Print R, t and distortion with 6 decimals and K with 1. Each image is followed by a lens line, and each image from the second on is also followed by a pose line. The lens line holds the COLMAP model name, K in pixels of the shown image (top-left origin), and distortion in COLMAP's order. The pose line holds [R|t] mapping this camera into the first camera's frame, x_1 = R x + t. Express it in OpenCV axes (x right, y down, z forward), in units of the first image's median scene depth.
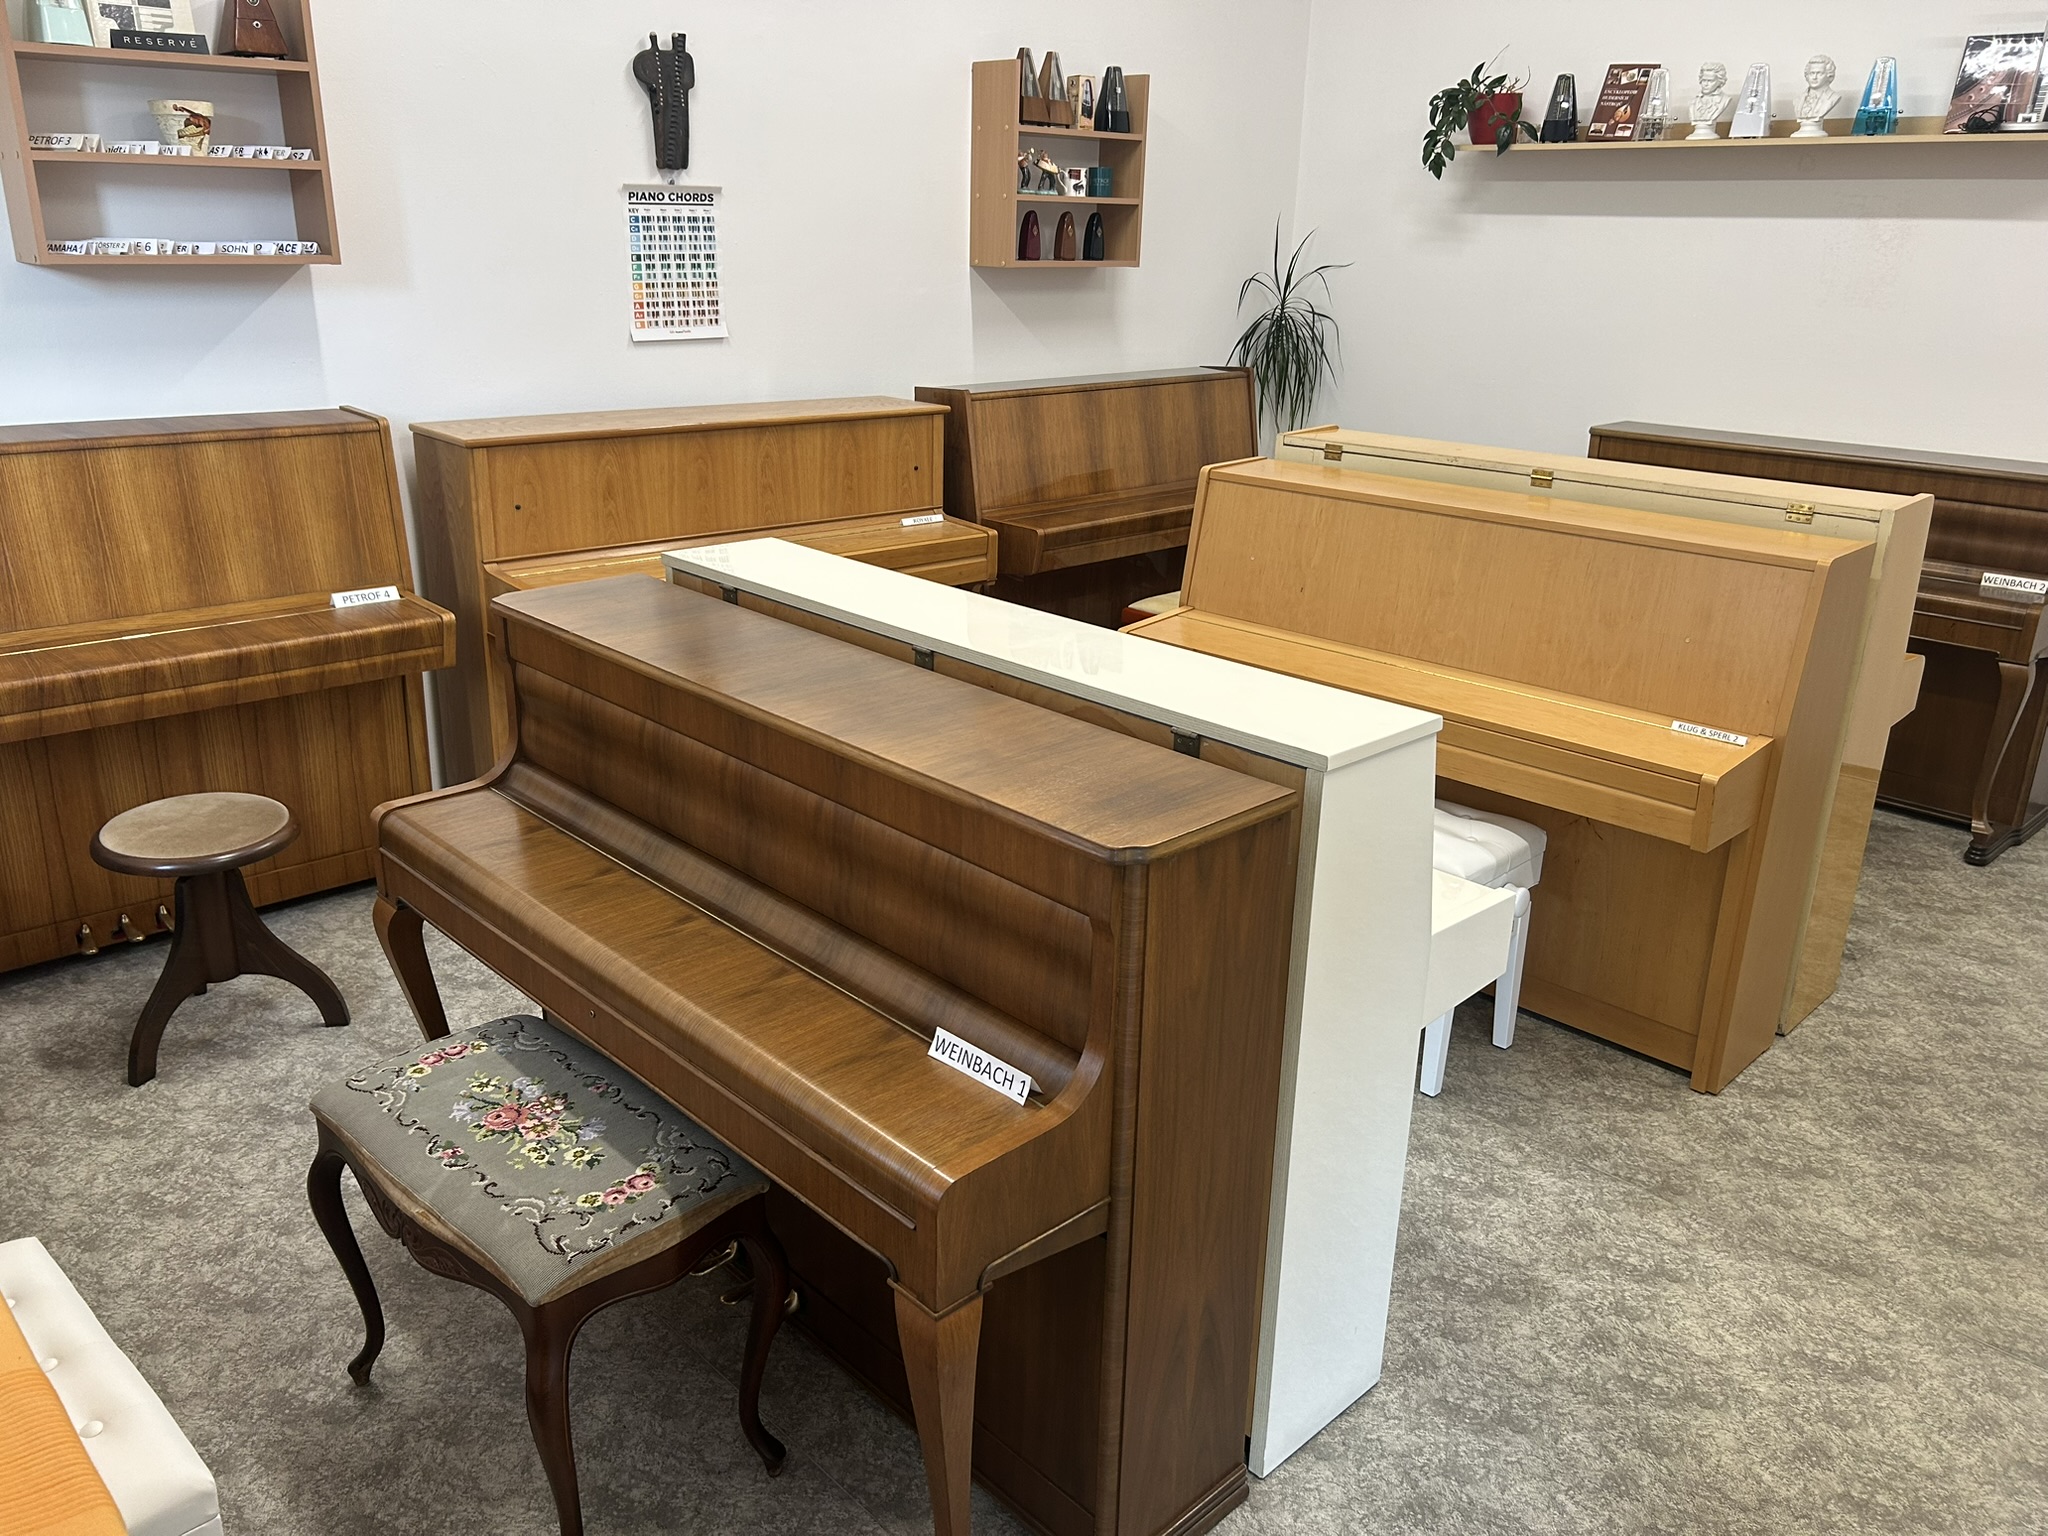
lens RADIAL K [[1560.2, 0, 1026.8], [0, 1560.2, 789.1], [0, 0, 1]] dist [0.026872, -0.044047]
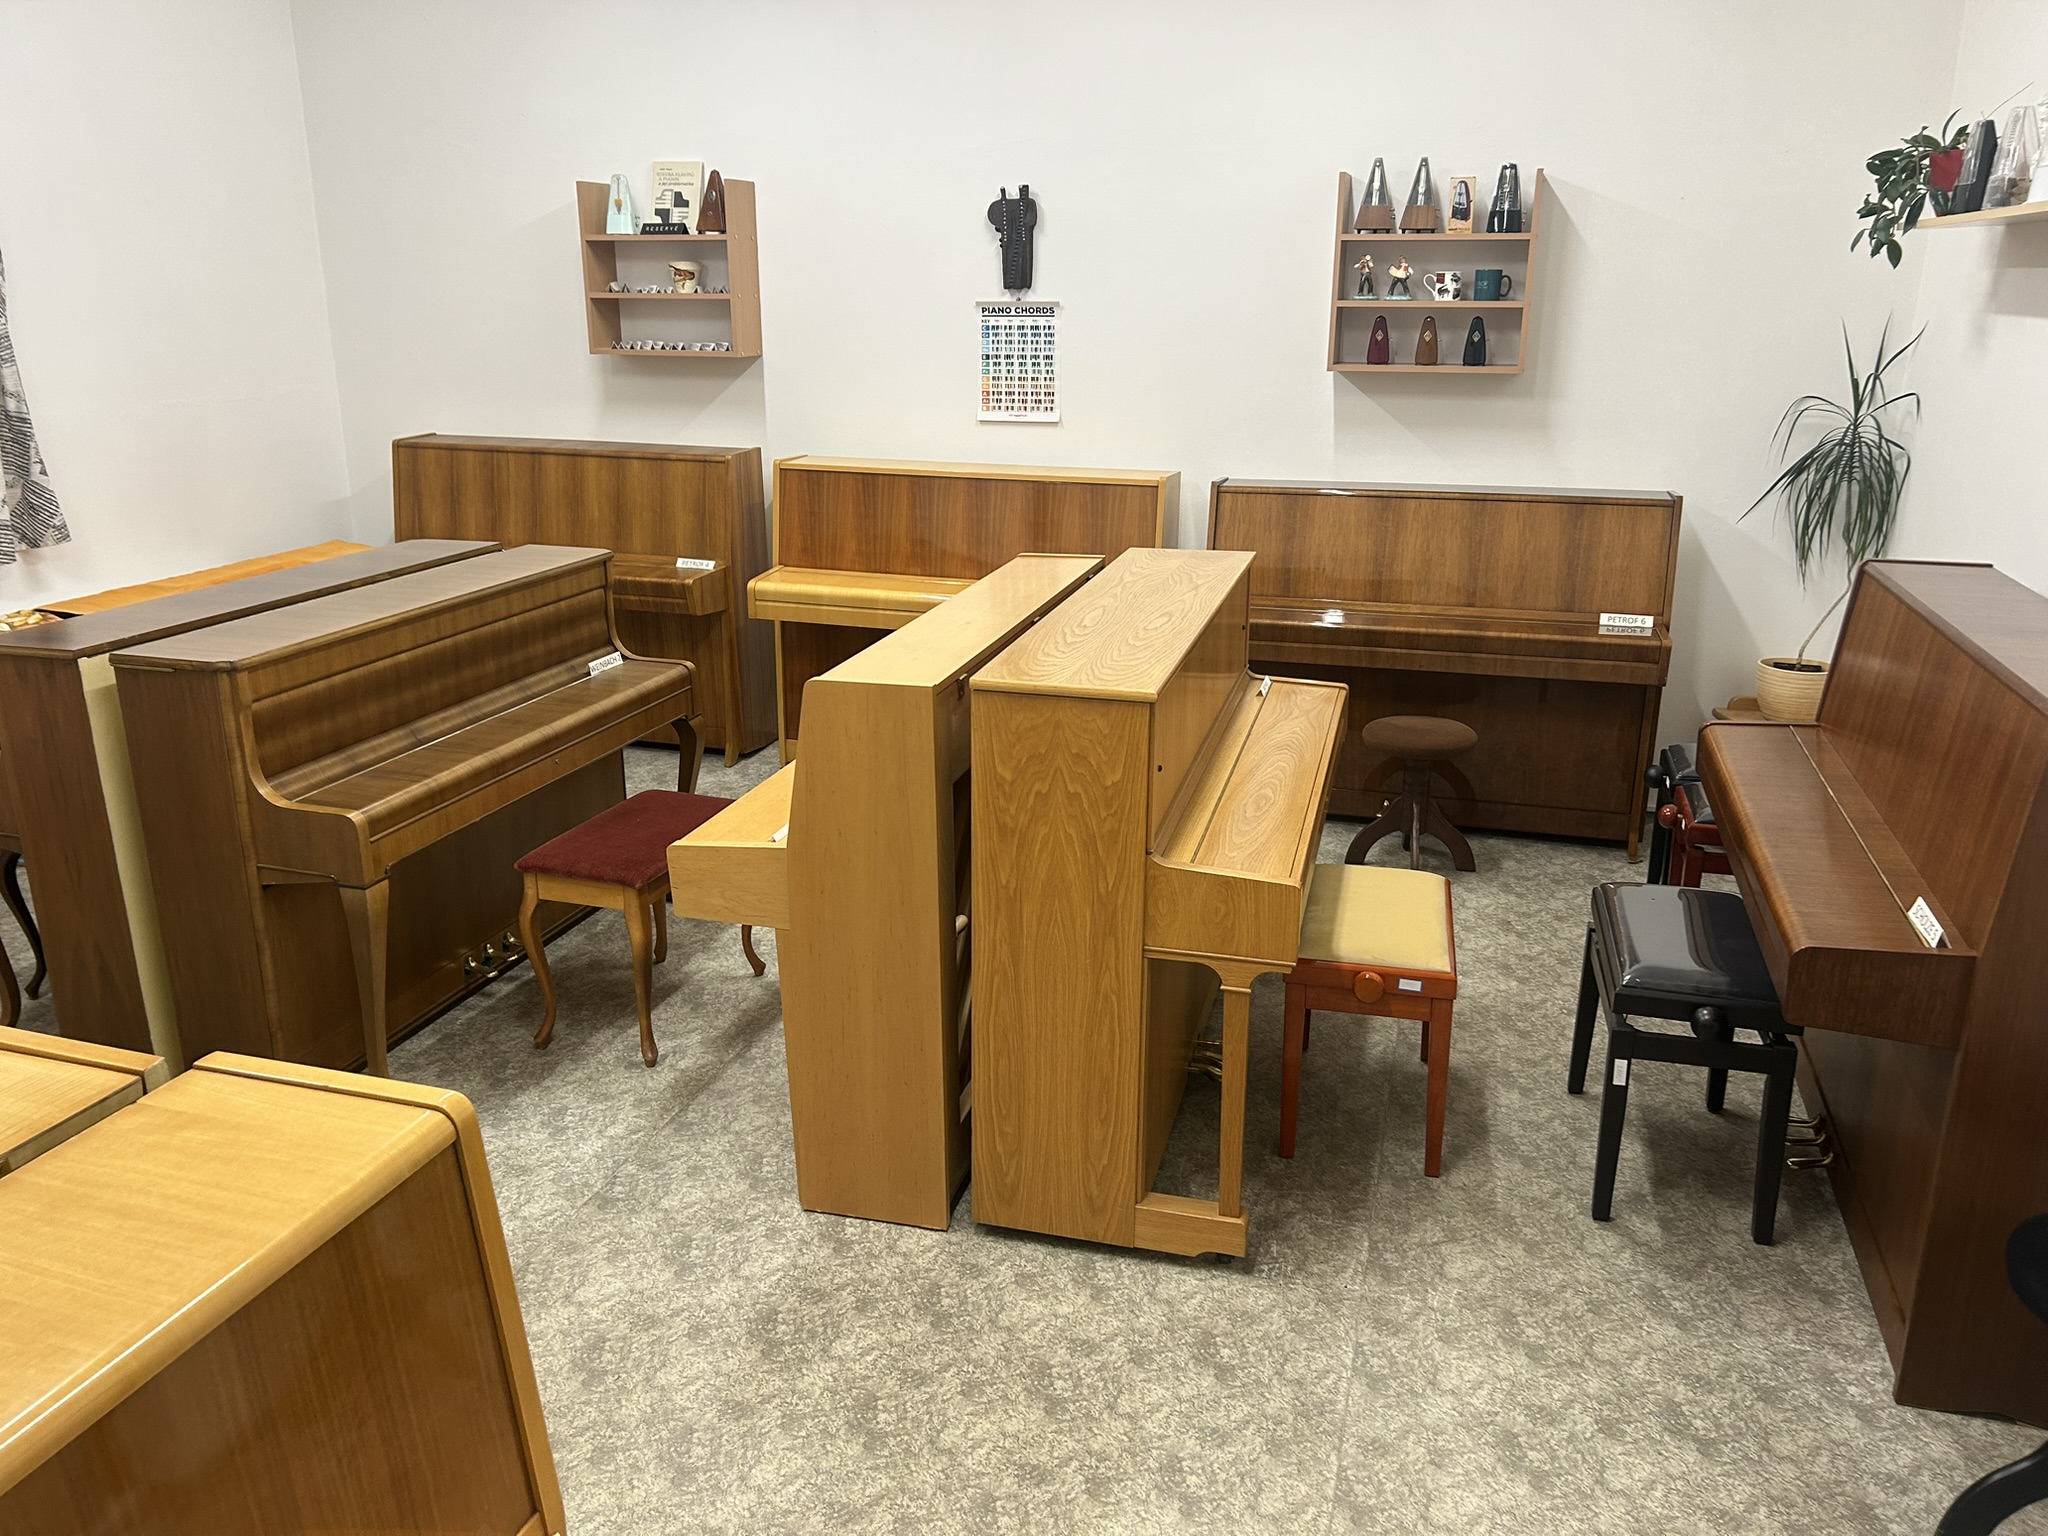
lens RADIAL K [[1560.2, 0, 1025.0], [0, 1560.2, 773.6], [0, 0, 1]] dist [0.026872, -0.044047]
pose [[0.492545, 0.237318, -0.837305, 0.959440], [-0.290300, 0.951801, 0.099001, -0.152437], [0.820442, 0.194307, 0.537698, 0.407776]]
